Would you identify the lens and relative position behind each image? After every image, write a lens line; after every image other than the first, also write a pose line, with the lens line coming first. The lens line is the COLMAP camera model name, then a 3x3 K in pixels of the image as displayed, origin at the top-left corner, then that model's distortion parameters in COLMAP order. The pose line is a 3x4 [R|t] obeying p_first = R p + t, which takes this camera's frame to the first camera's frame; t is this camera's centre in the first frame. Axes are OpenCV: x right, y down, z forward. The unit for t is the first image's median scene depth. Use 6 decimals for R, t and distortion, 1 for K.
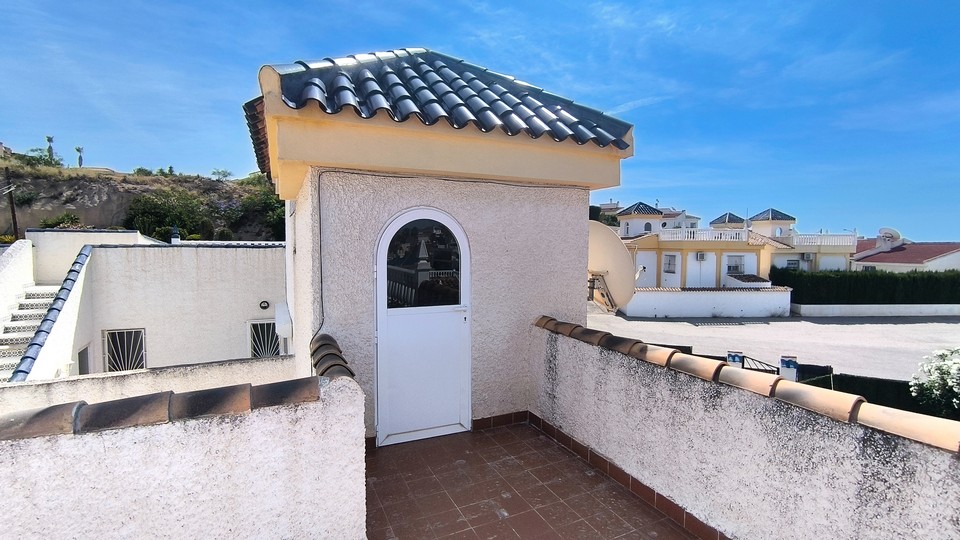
lens RADIAL K [[454.0, 0, 487.3], [0, 454.0, 269.0], [0, 0, 1]] dist [-0.049771, 0.034555]
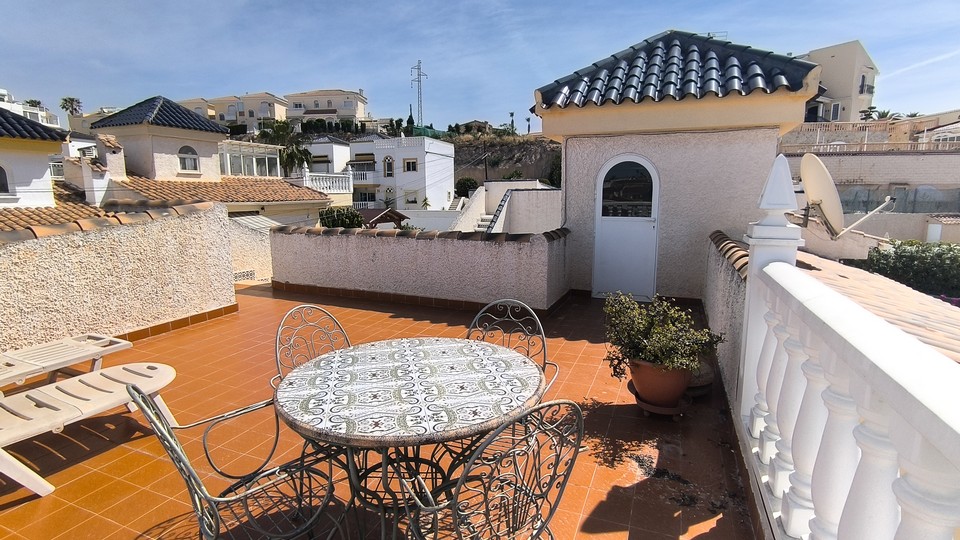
lens RADIAL K [[454.0, 0, 487.3], [0, 454.0, 269.0], [0, 0, 1]] dist [-0.049771, 0.034555]
pose [[0.682158, 0.112735, -0.722462, 0.677562], [-0.030588, 0.991578, 0.125847, 0.077071], [0.730564, -0.063749, 0.679861, -0.441264]]
